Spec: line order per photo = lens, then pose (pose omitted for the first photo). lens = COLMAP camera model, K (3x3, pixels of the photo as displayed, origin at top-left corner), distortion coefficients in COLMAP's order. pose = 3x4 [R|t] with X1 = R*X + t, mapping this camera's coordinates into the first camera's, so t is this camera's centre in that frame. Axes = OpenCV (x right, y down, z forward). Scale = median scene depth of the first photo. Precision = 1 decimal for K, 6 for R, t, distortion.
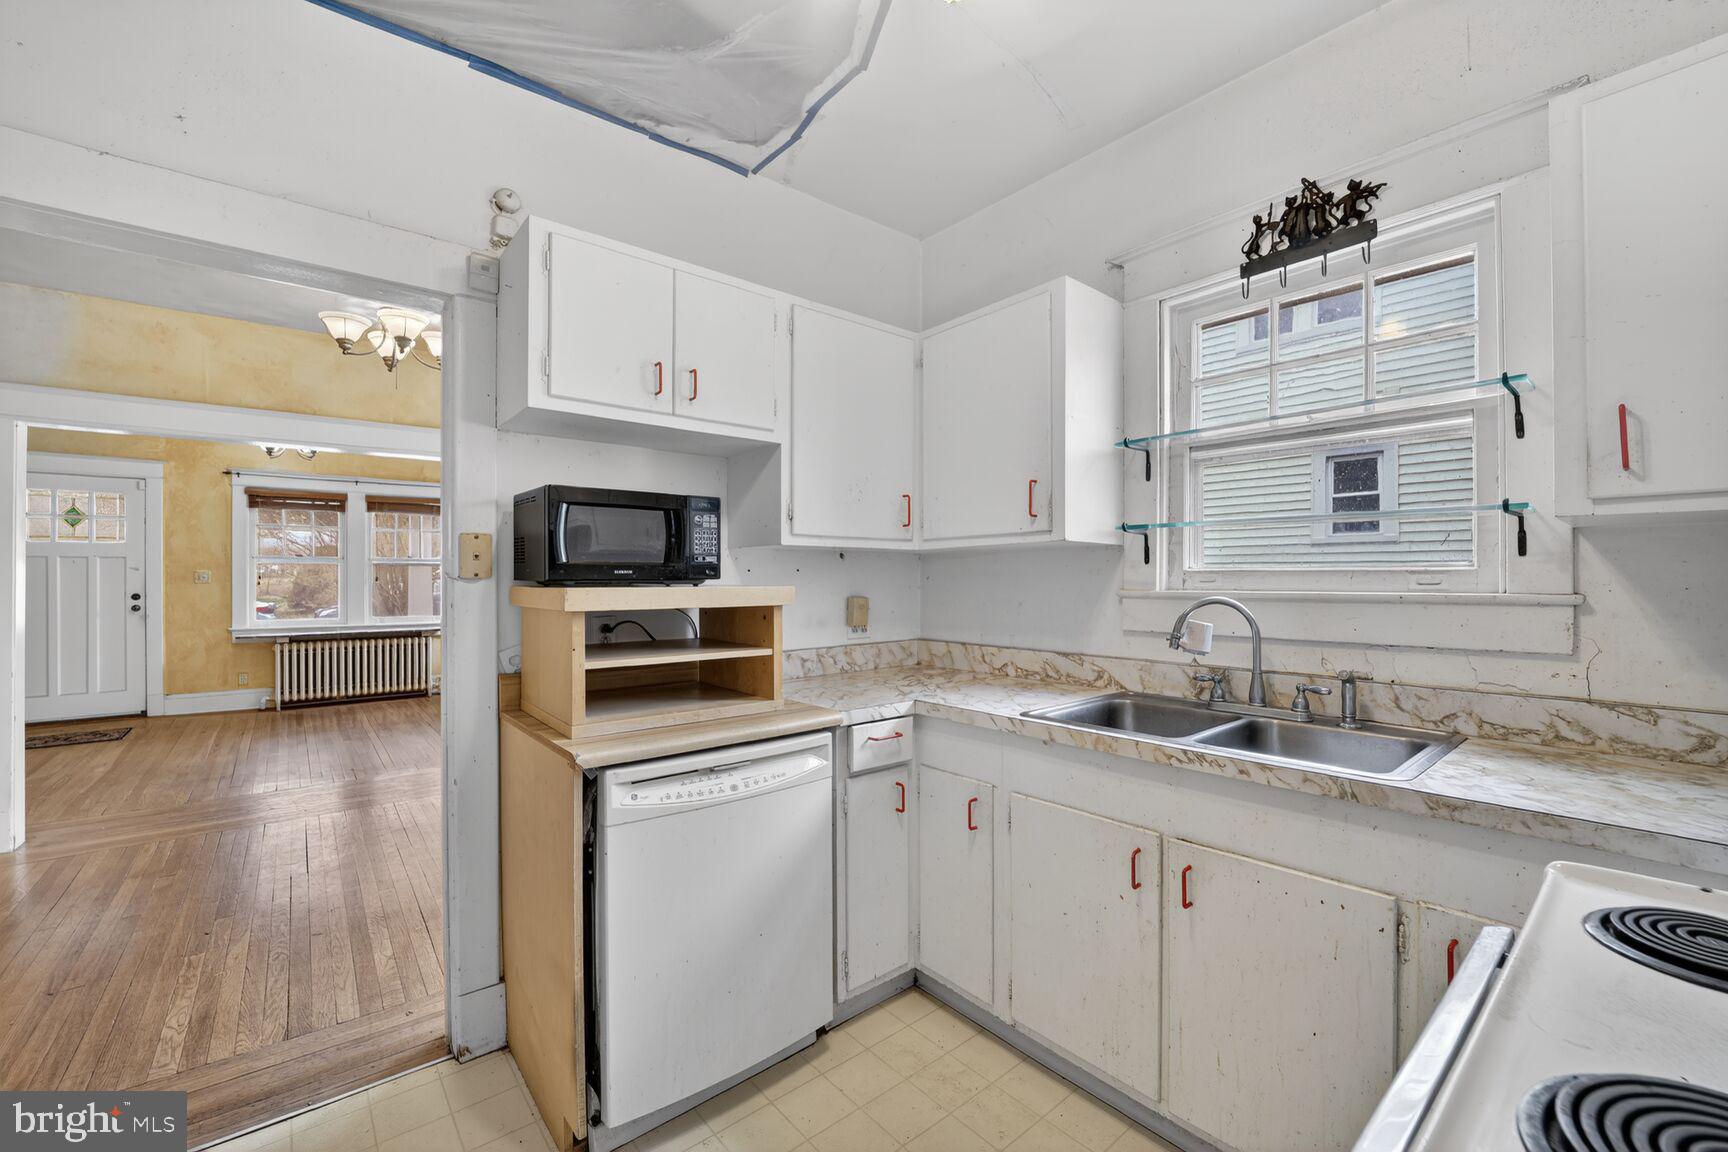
lens RADIAL K [[706.0, 0, 858.1], [0, 706.0, 576.4], [0, 0, 1]] dist [-0.013444, -0.000053]
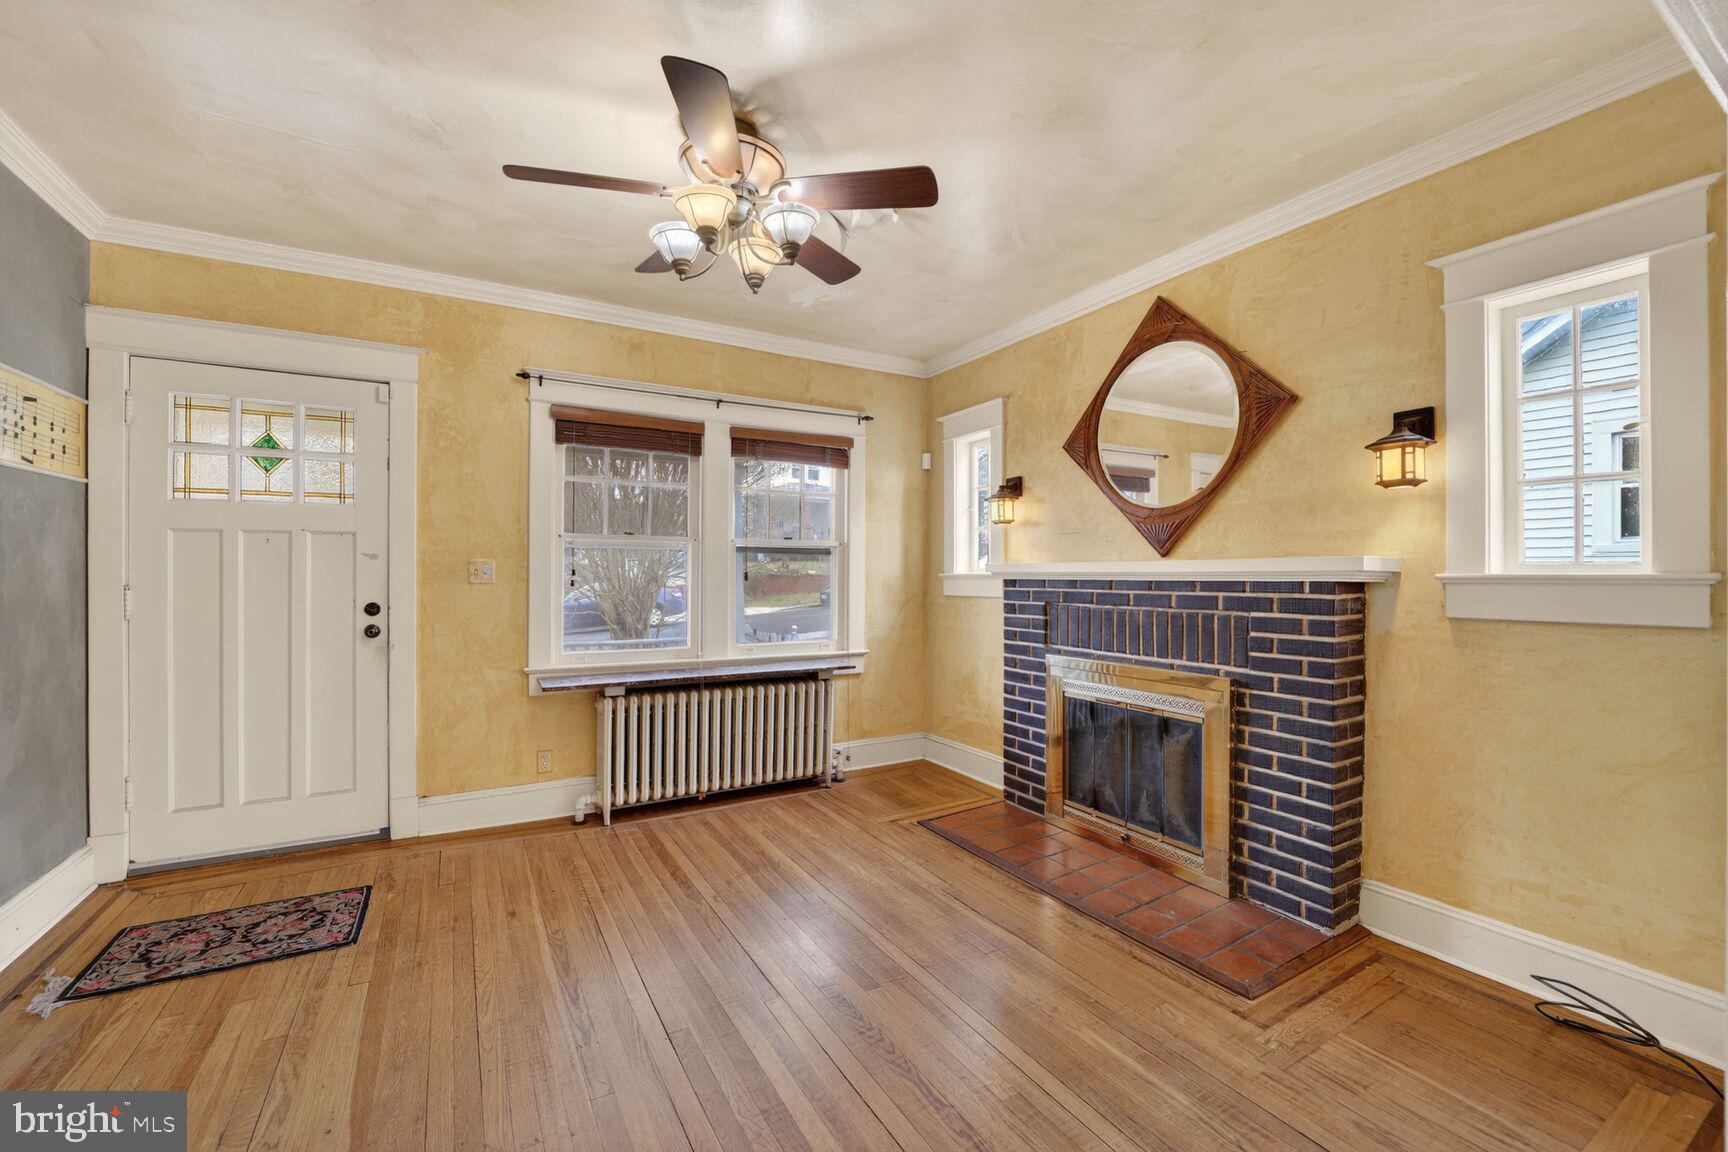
lens RADIAL K [[706.0, 0, 872.0], [0, 706.0, 573.4], [0, 0, 1]] dist [-0.013444, -0.000053]
pose [[0.988181, -0.005589, -0.153187, -0.555626], [0.003698, 0.999913, -0.012627, 0.009897], [0.153245, 0.011911, 0.988116, 0.509083]]
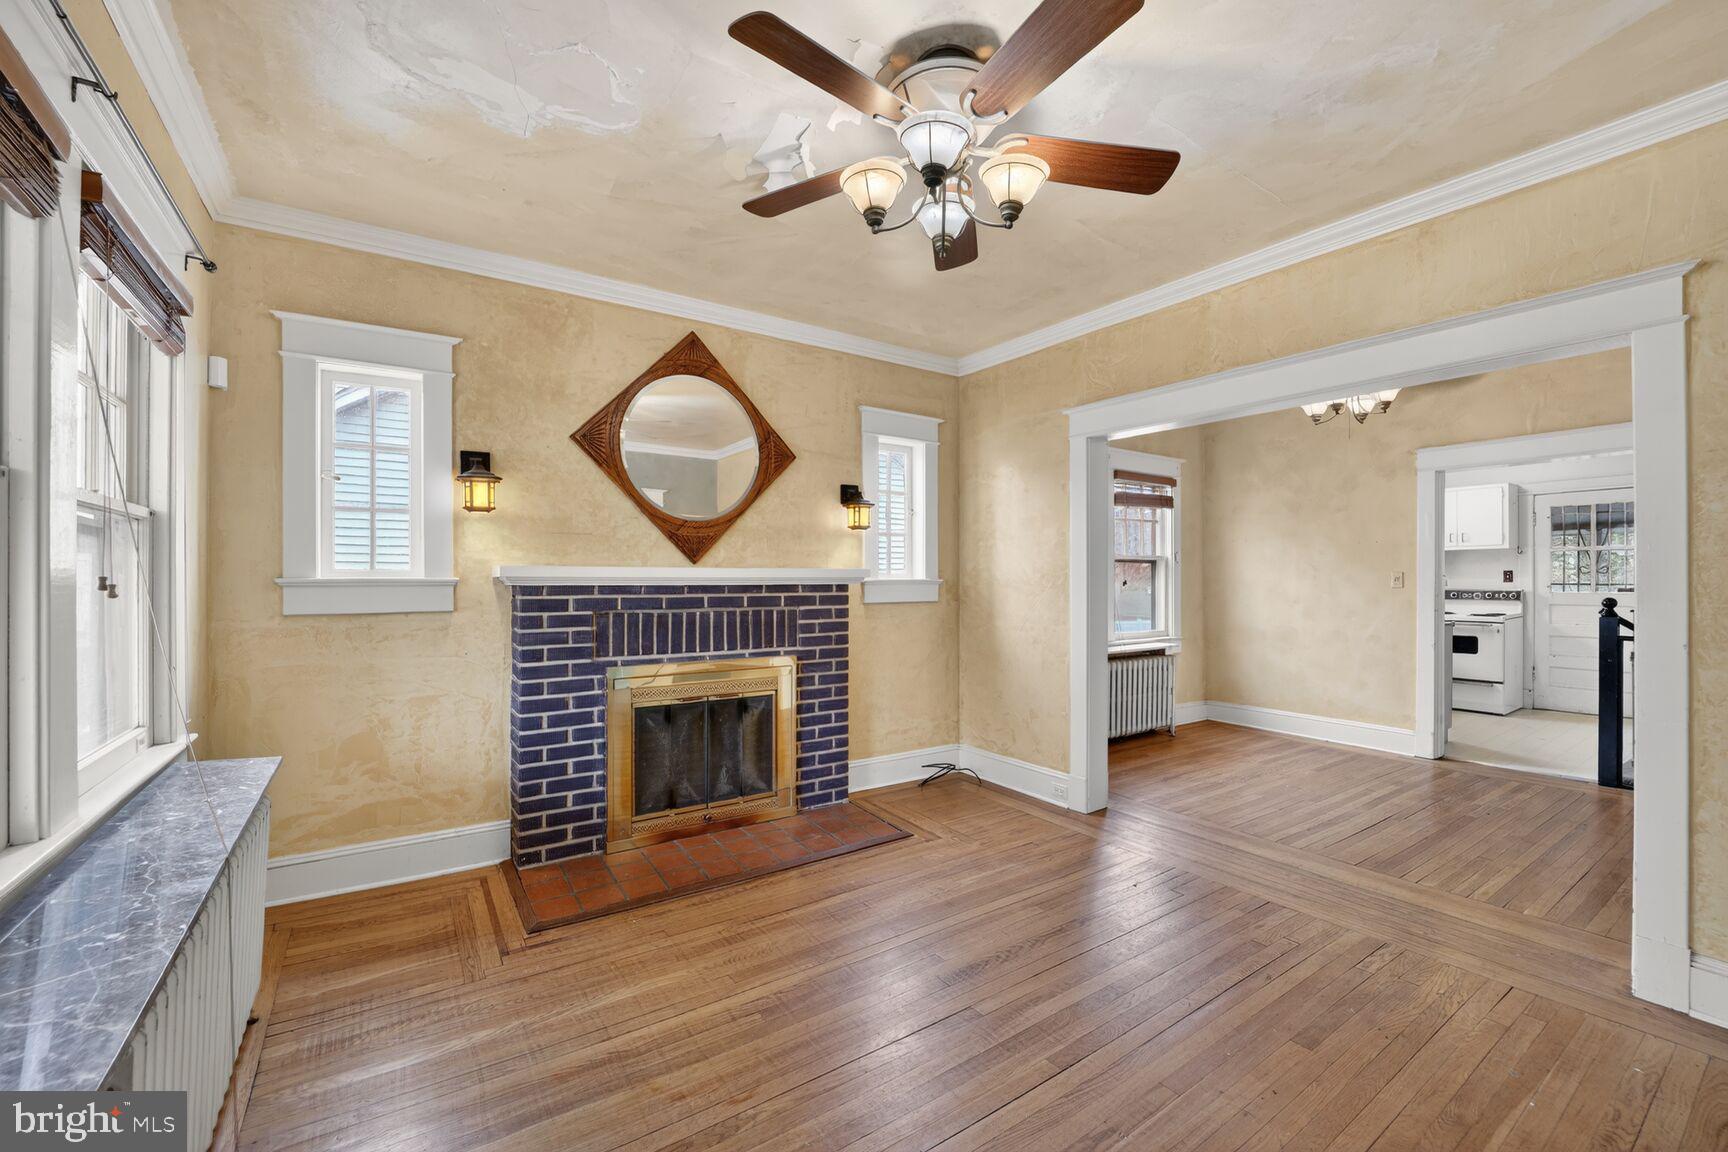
lens RADIAL K [[706.0, 0, 868.0], [0, 706.0, 575.9], [0, 0, 1]] dist [-0.013444, -0.000053]
pose [[0.088888, -0.008689, 0.996004, -0.940742], [0.003734, 0.999958, 0.008390, -0.000819], [-0.996035, 0.002973, 0.088917, 0.814605]]
